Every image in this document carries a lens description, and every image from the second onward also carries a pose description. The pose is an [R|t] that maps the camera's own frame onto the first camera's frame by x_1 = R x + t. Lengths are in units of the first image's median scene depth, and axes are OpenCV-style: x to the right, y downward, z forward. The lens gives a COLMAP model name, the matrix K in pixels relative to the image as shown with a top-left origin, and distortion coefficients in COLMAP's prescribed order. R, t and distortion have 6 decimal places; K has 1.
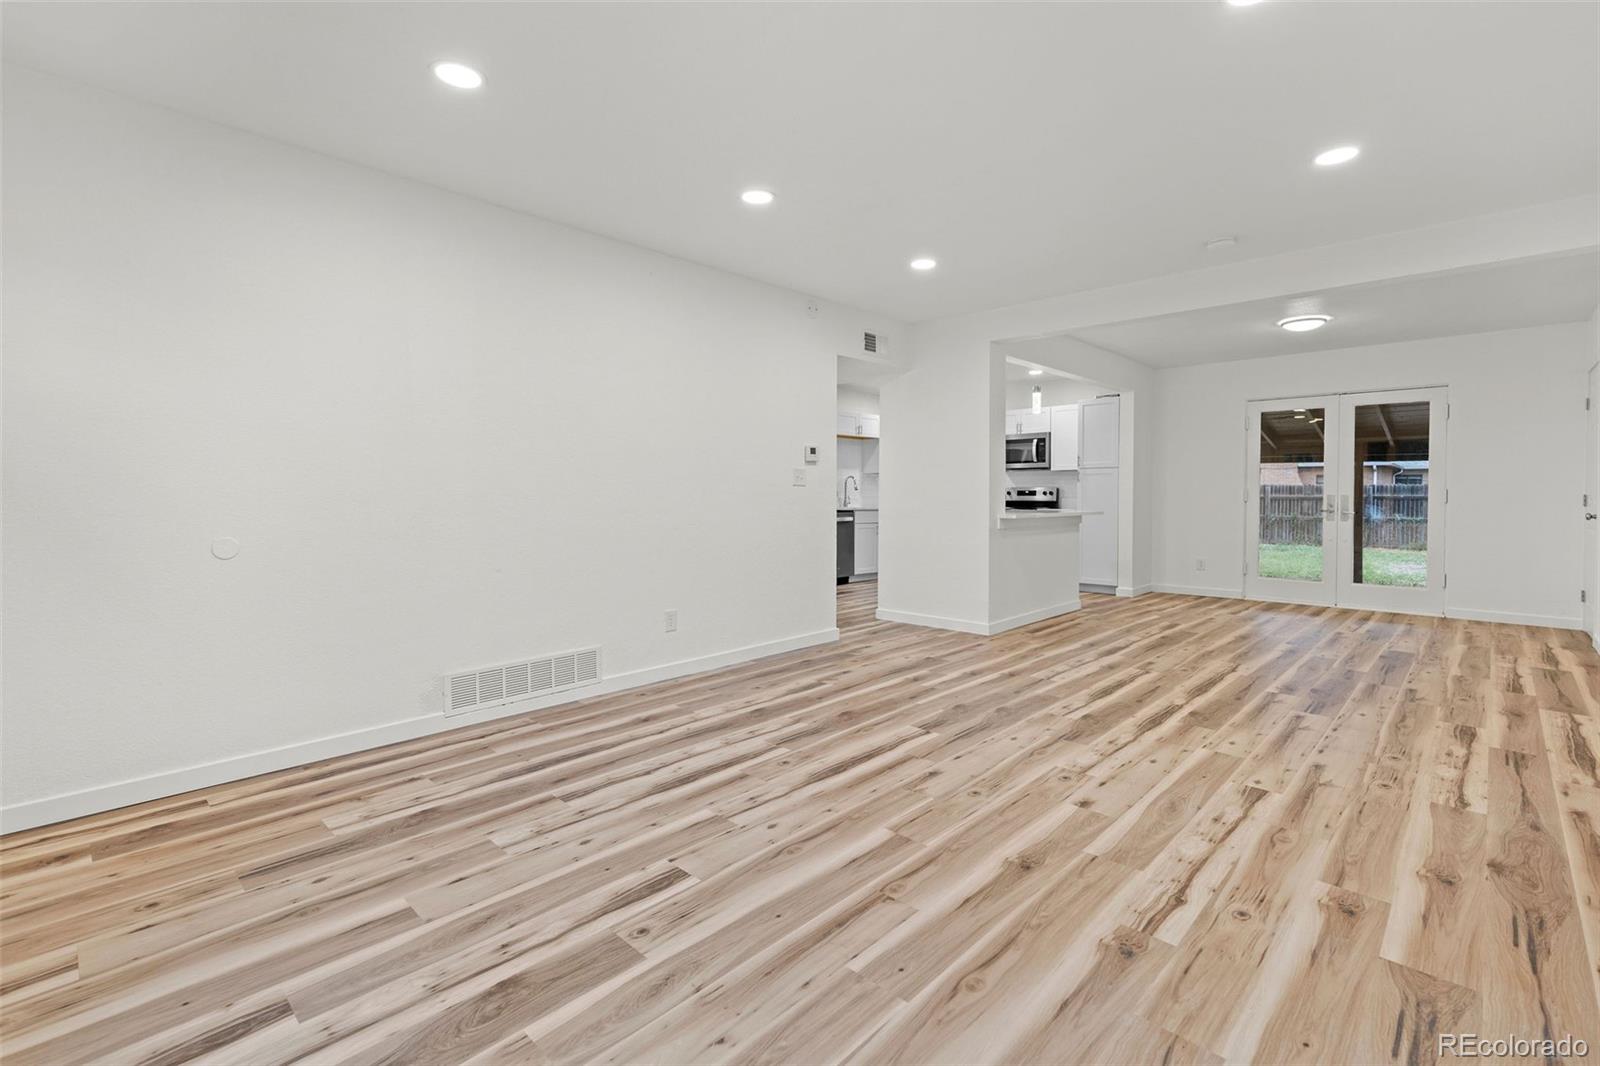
lens RADIAL K [[720.6, 0, 799.7], [0, 720.6, 508.7], [0, 0, 1]] dist [0.004470, -0.000891]
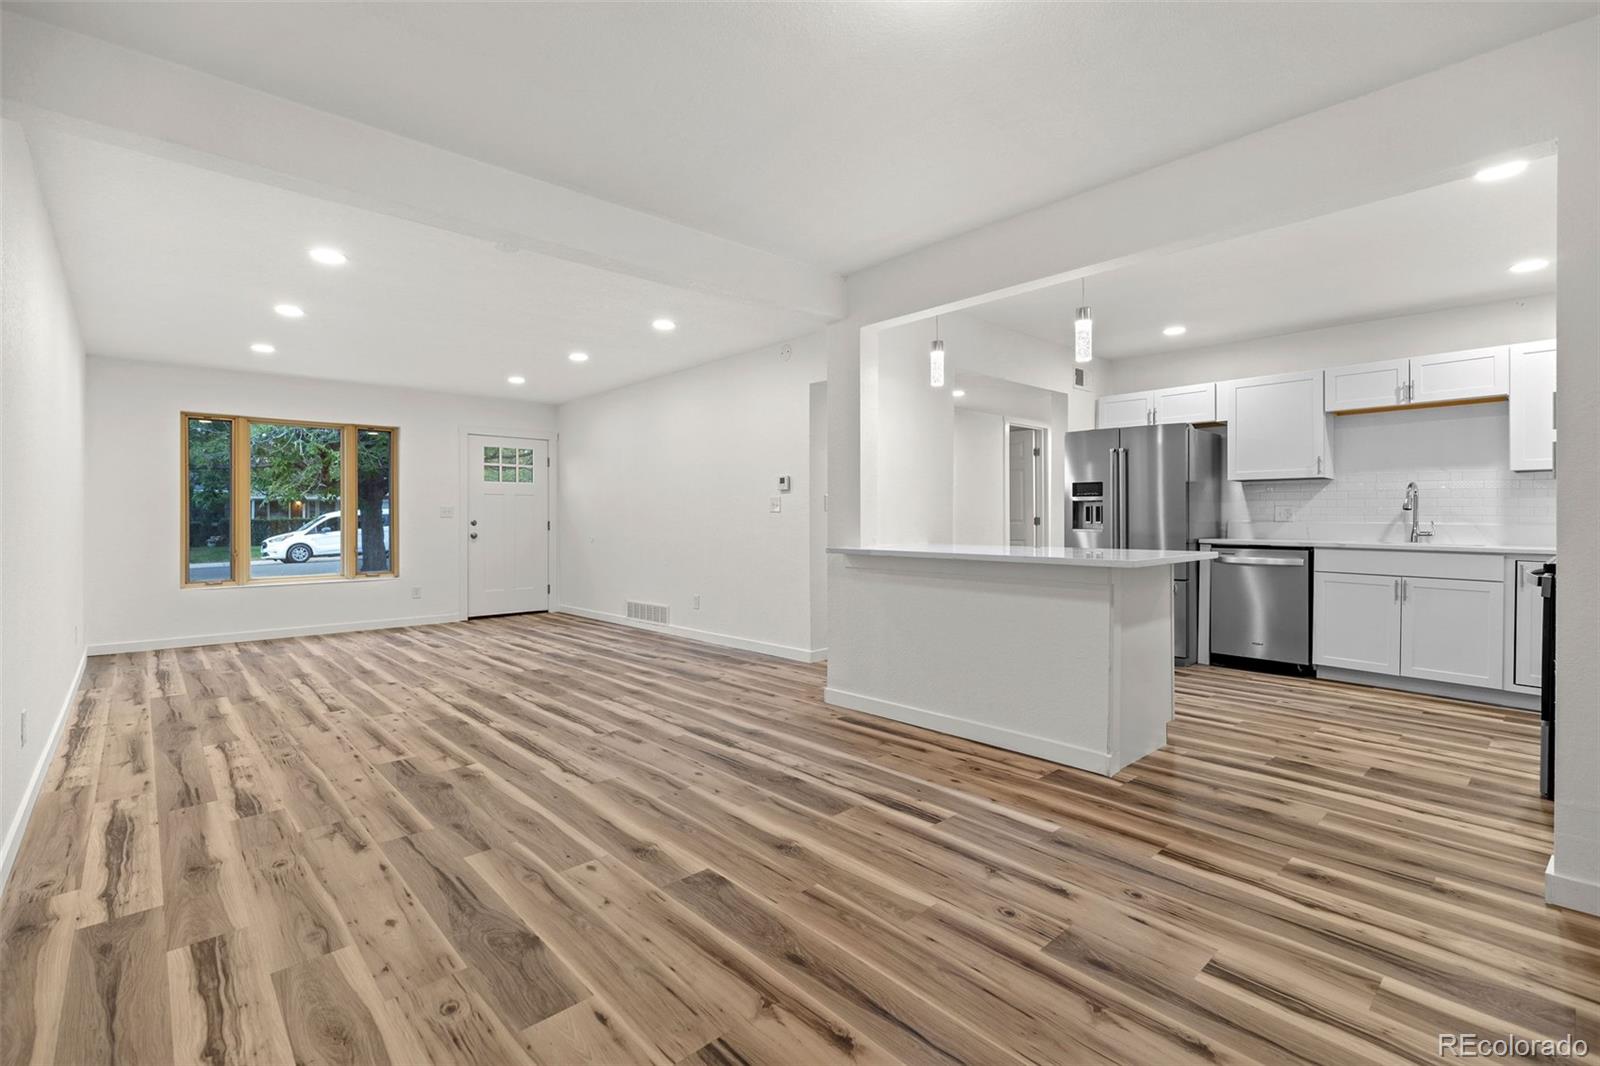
lens RADIAL K [[720.6, 0, 799.7], [0, 720.6, 508.7], [0, 0, 1]] dist [0.004470, -0.000891]
pose [[-0.063862, -0.013246, -0.997871, 1.752103], [-0.017396, 0.999775, -0.012157, -0.037651], [0.997807, 0.016583, -0.064078, 1.717456]]
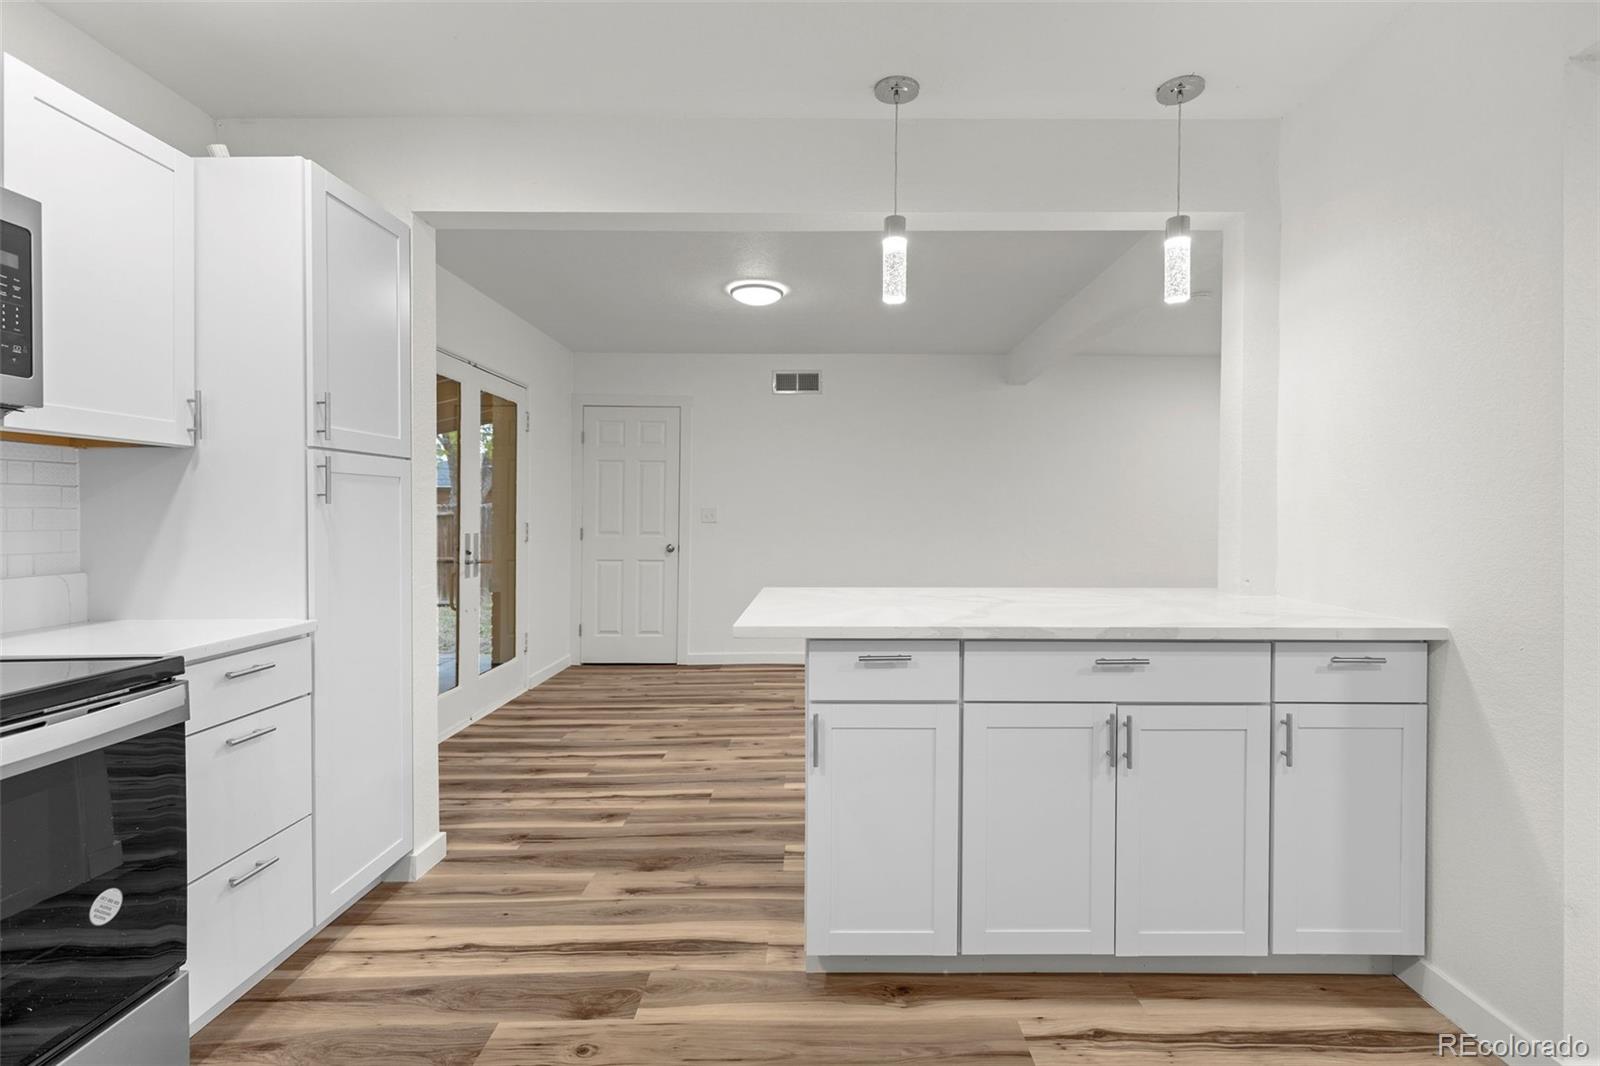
lens RADIAL K [[726.4, 0, 819.2], [0, 726.4, 518.3], [0, 0, 1]] dist [0.000604, -0.000449]
pose [[-0.694031, -0.006128, 0.719919, 0.240854], [0.012556, 0.999709, 0.020614, -0.086059], [-0.719835, 0.023346, -0.693752, 2.574791]]
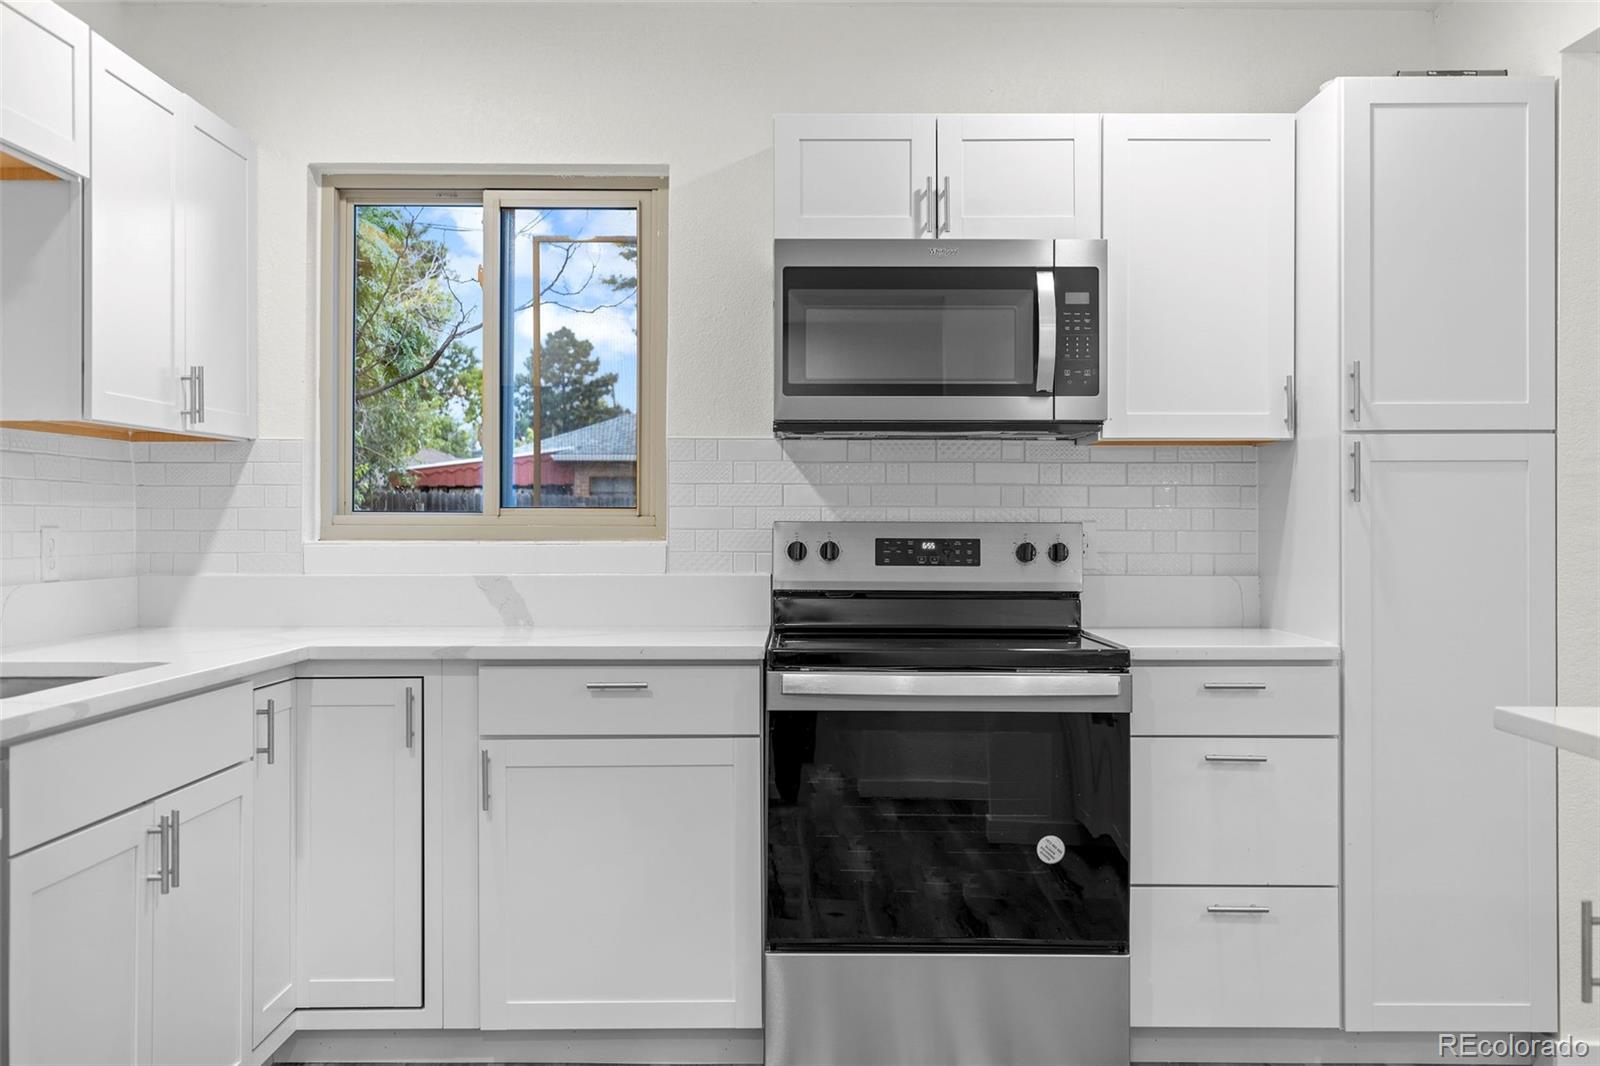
lens RADIAL K [[1521.2, 0, 799.0], [0, 1521.2, 506.3], [0, 0, 1]] dist [-0.000669, 0.006813]
pose [[0.716975, 0.004212, 0.697086, 0.003278], [0.011361, 0.999778, -0.017726, -0.074579], [-0.697006, 0.020629, 0.716768, 1.999708]]
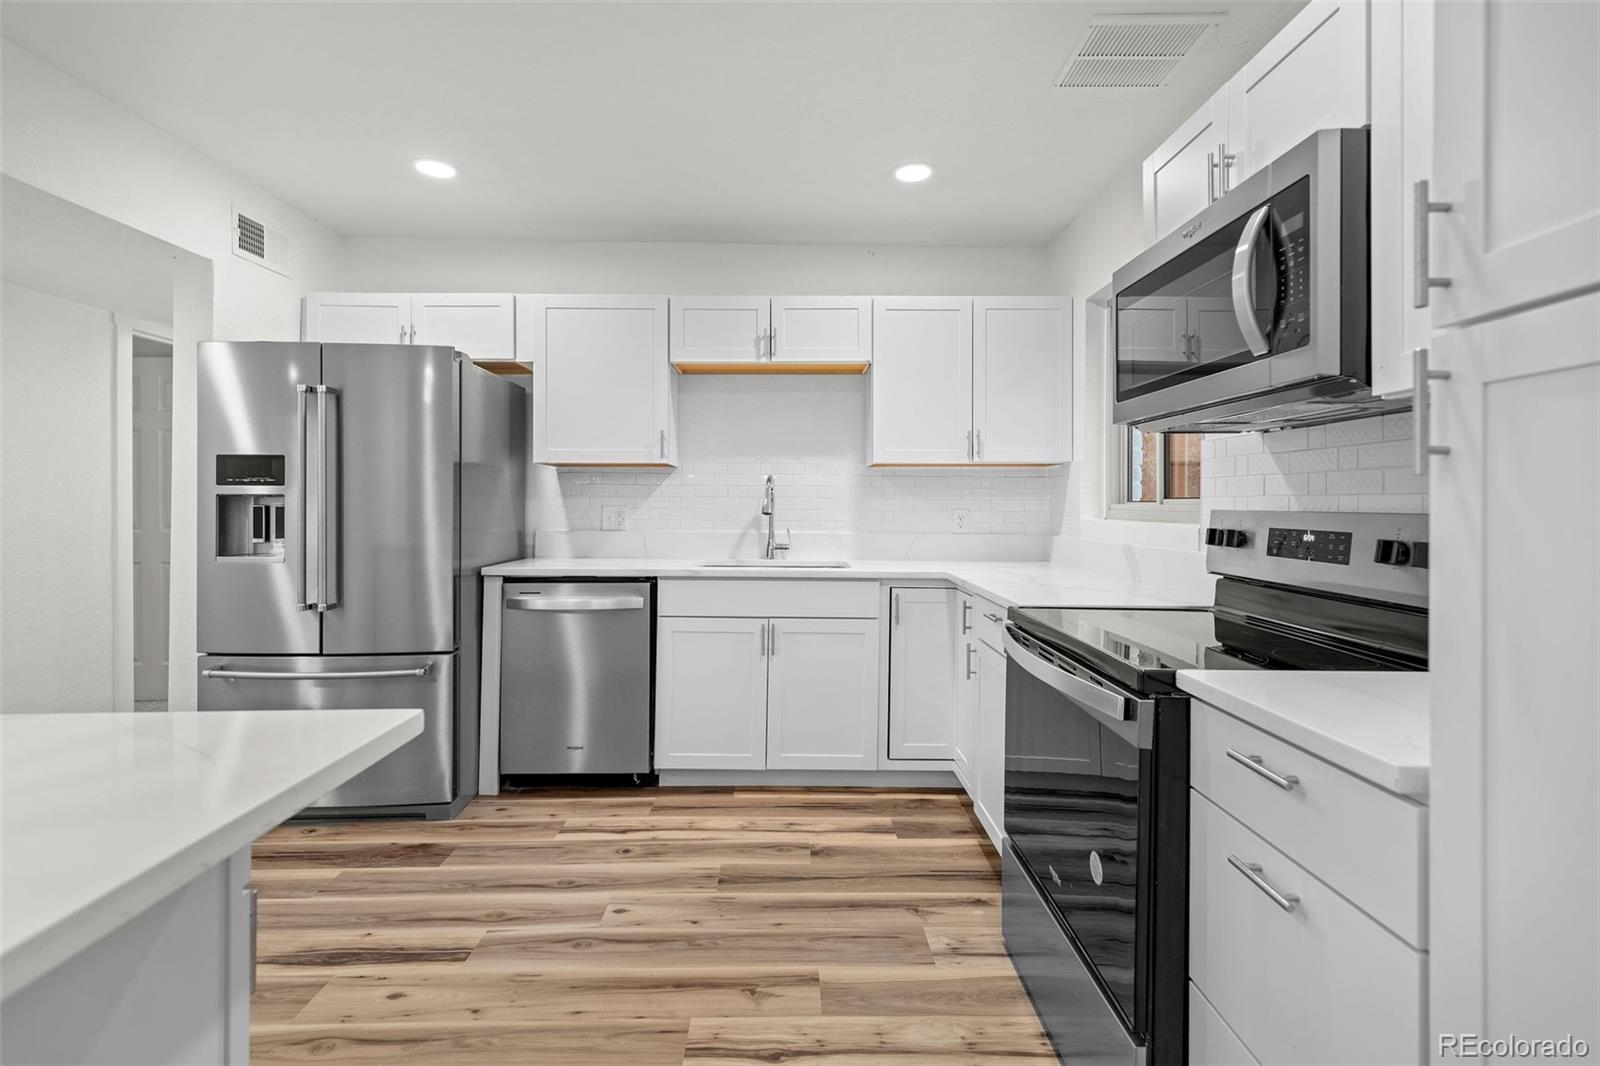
lens RADIAL K [[720.6, 0, 799.7], [0, 720.6, 508.7], [0, 0, 1]] dist [0.004470, -0.000891]
pose [[0.708217, 0.004032, -0.705983, 0.966676], [-0.011361, 0.999919, -0.005686, -0.077359], [0.705903, 0.012047, 0.708206, 2.163017]]
